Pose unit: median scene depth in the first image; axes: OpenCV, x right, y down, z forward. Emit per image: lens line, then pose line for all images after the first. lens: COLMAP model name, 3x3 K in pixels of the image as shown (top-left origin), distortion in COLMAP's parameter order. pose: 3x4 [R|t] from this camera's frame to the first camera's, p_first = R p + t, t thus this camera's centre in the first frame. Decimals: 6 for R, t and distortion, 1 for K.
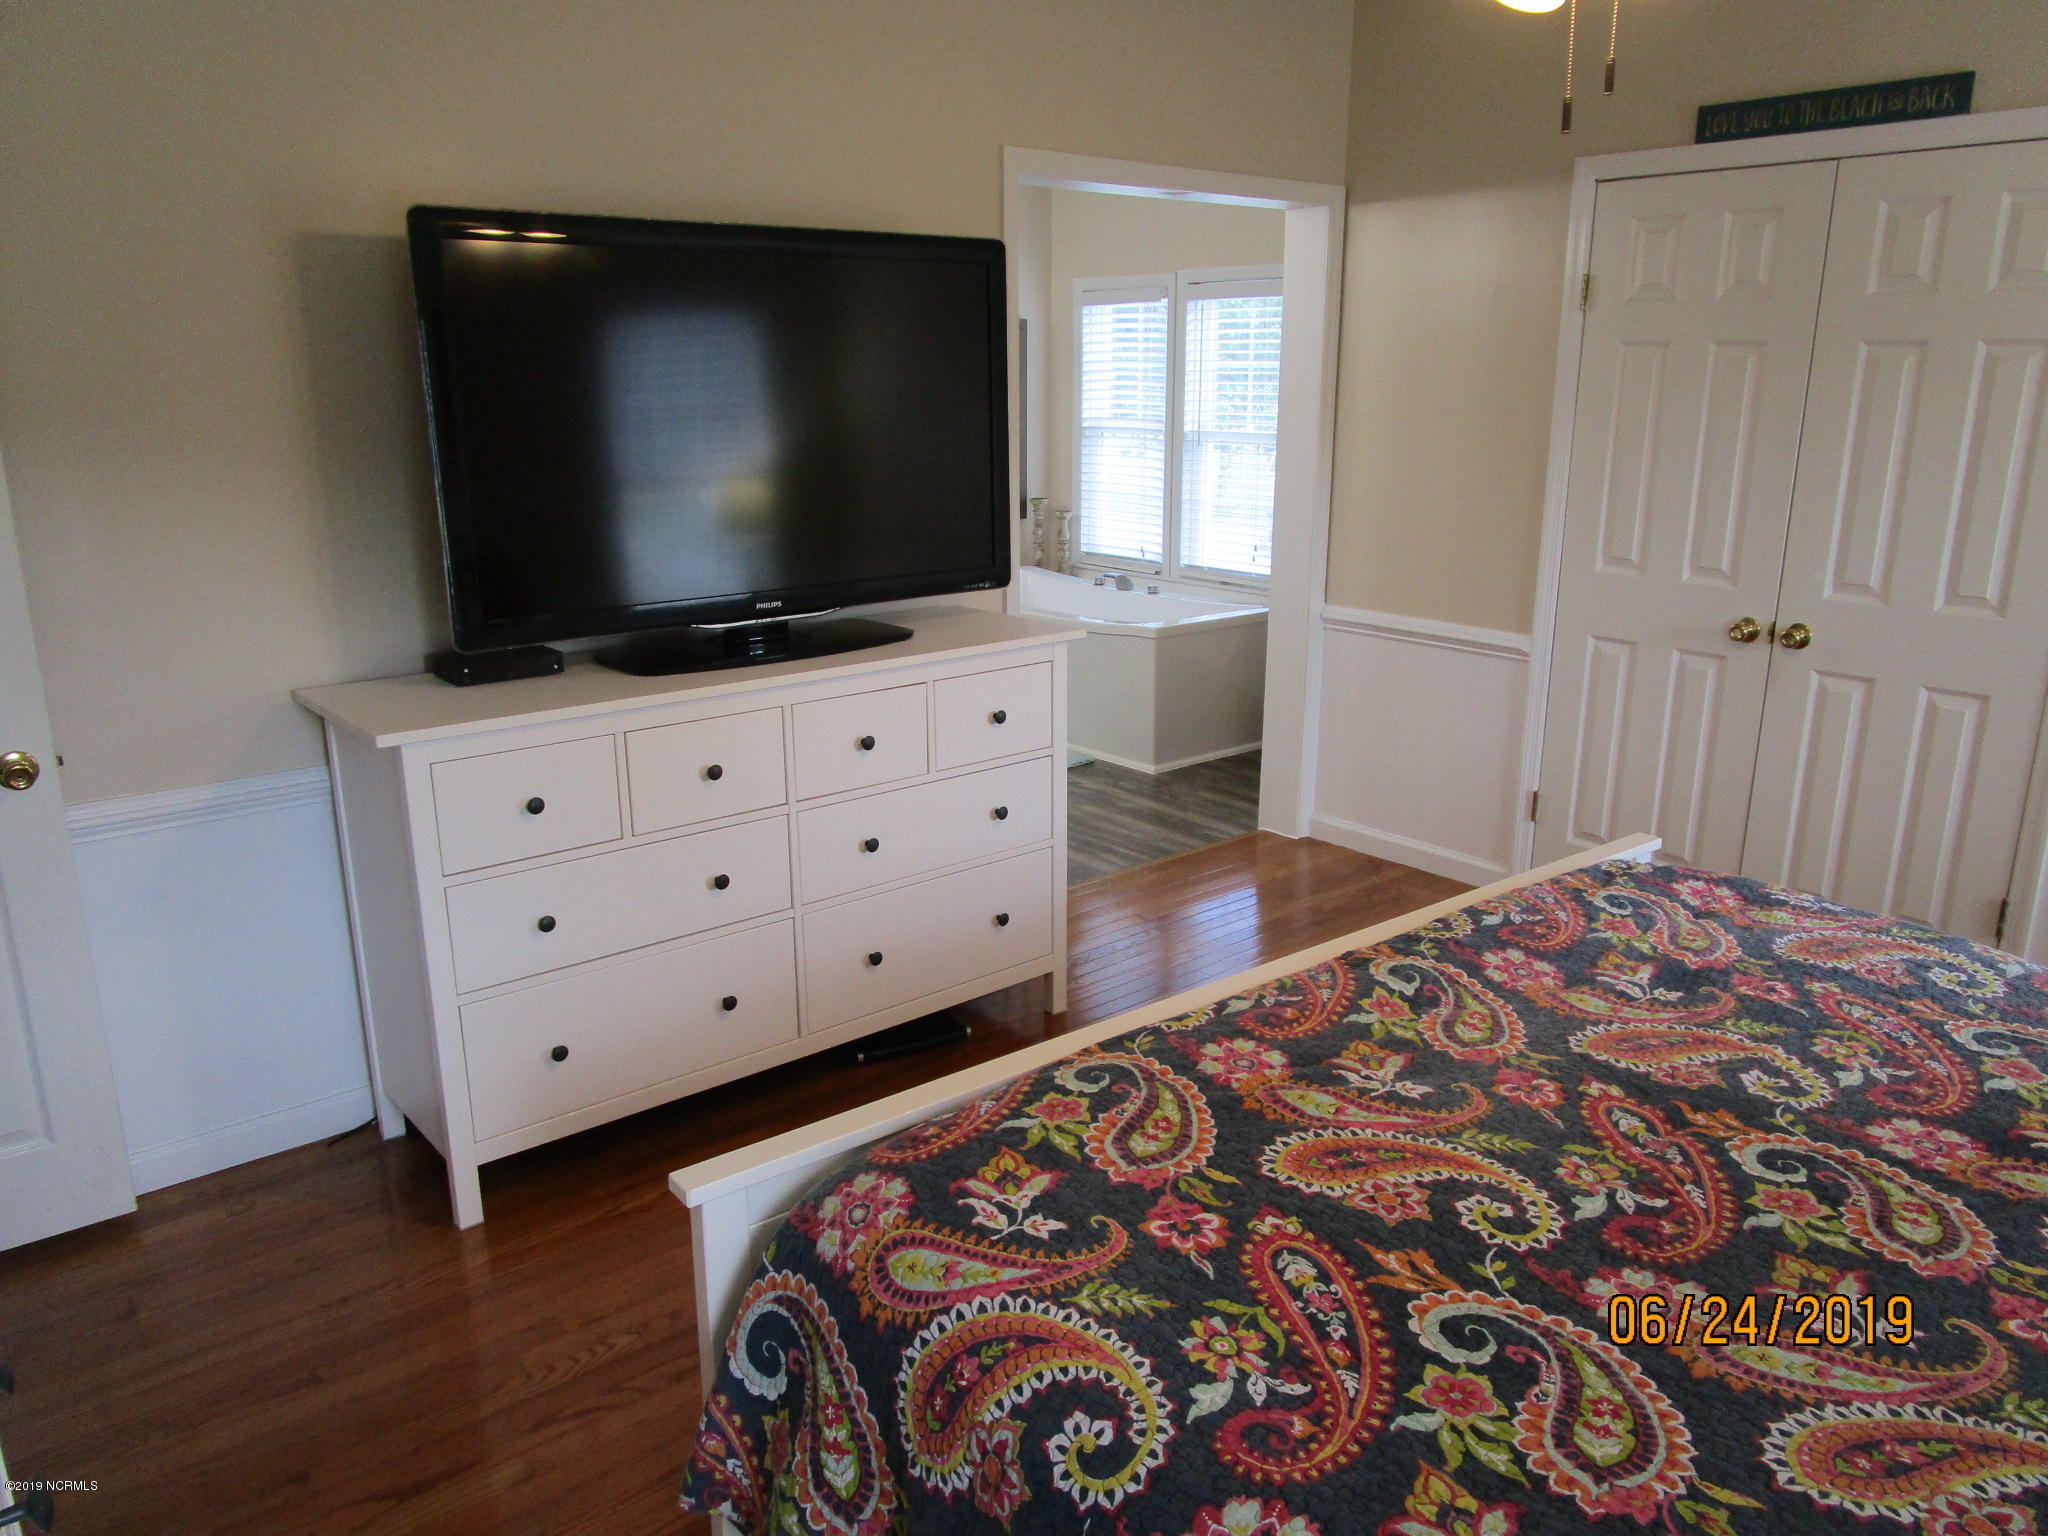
lens RADIAL K [[1476.9, 0, 1016.9], [0, 1476.9, 769.7], [0, 0, 1]] dist [-0.004803, -0.005104]
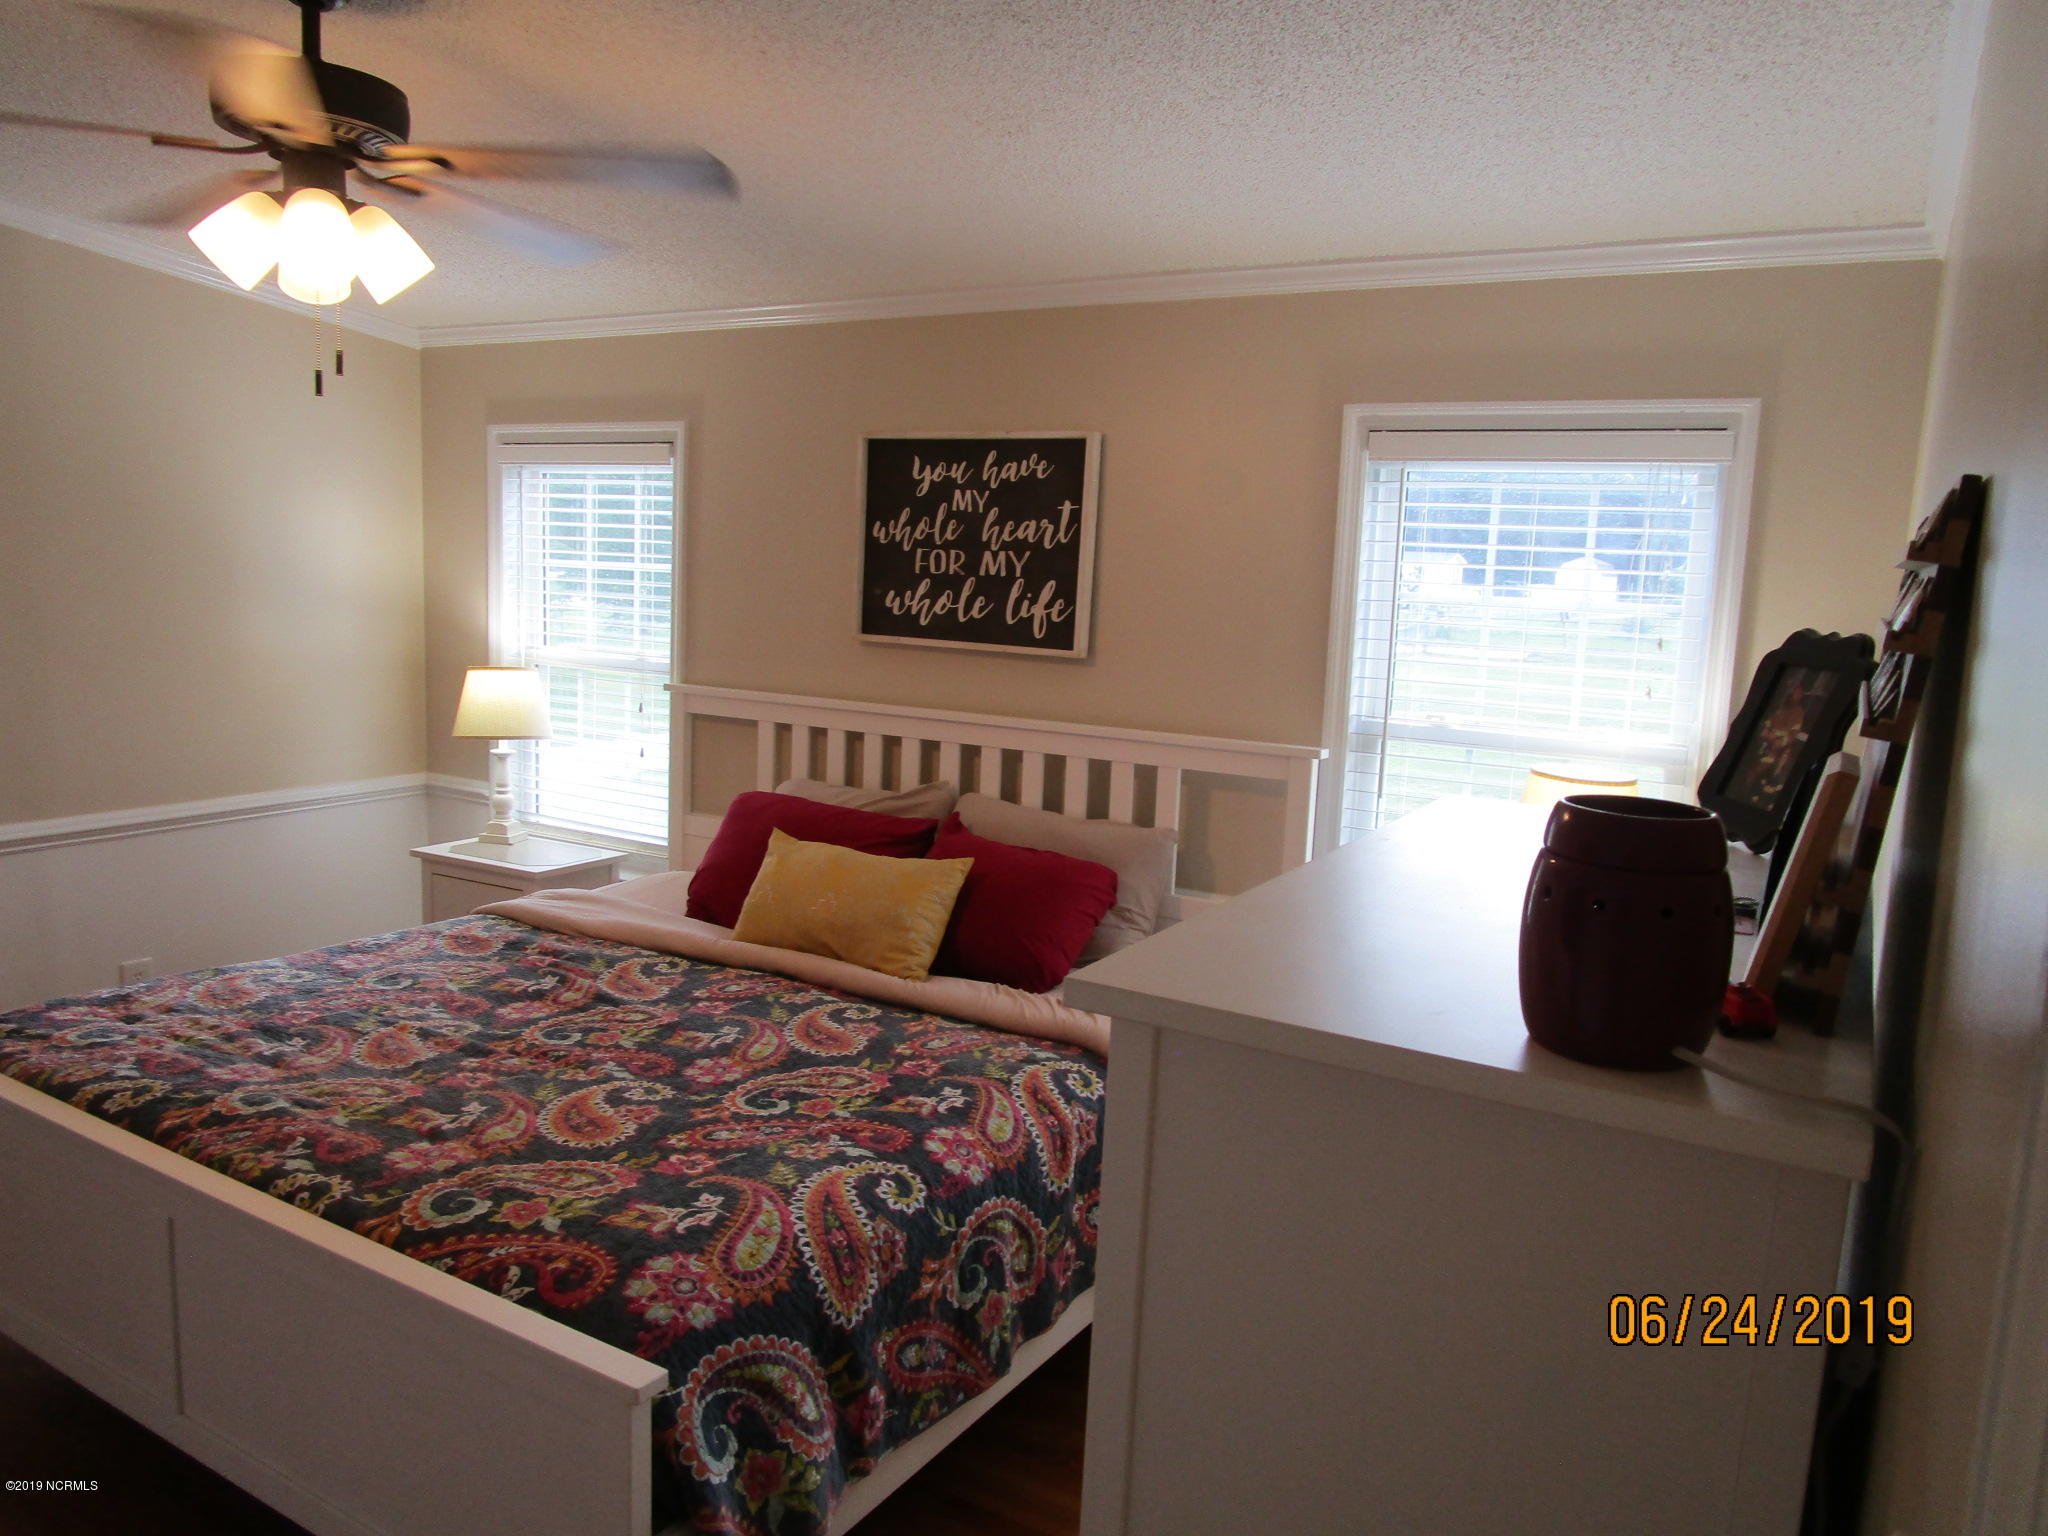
lens RADIAL K [[1476.9, 0, 1016.9], [0, 1476.9, 769.7], [0, 0, 1]] dist [-0.004803, -0.005104]
pose [[-0.341128, -0.143073, 0.929065, -1.293825], [0.213092, 0.950850, 0.224670, -0.315794], [-0.915545, 0.274618, -0.293874, 1.034144]]
